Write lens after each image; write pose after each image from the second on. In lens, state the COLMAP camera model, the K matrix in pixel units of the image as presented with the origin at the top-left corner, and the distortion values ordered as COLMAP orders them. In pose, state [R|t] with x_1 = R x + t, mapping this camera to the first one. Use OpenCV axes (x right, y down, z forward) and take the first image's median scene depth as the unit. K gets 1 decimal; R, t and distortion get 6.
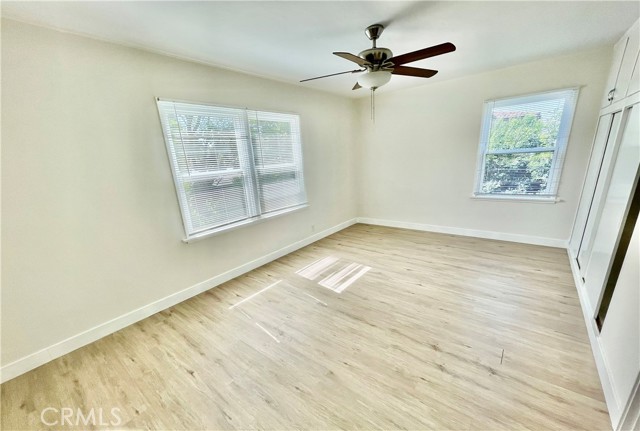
lens RADIAL K [[265.1, 0, 320.0], [0, 265.1, 215.5], [0, 0, 1]] dist [-0.000950, -0.000166]
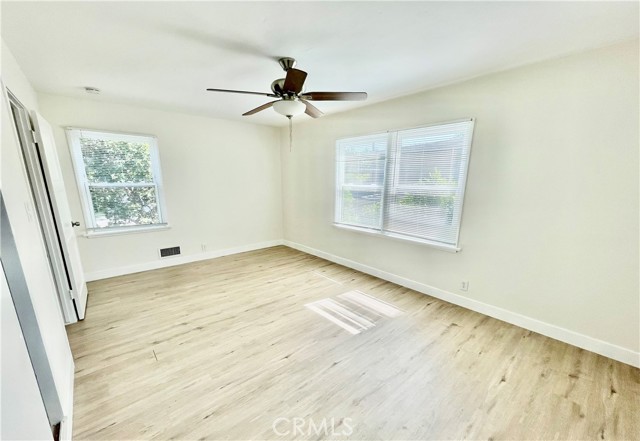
lens RADIAL K [[265.5, 0, 320.0], [0, 265.5, 220.5], [0, 0, 1]] dist [0.000376, 0.000098]
pose [[-0.181281, 0.221450, -0.958174, 1.016857], [-0.209527, 0.943249, 0.257642, -0.322045], [0.960851, 0.247469, -0.124593, 1.113875]]
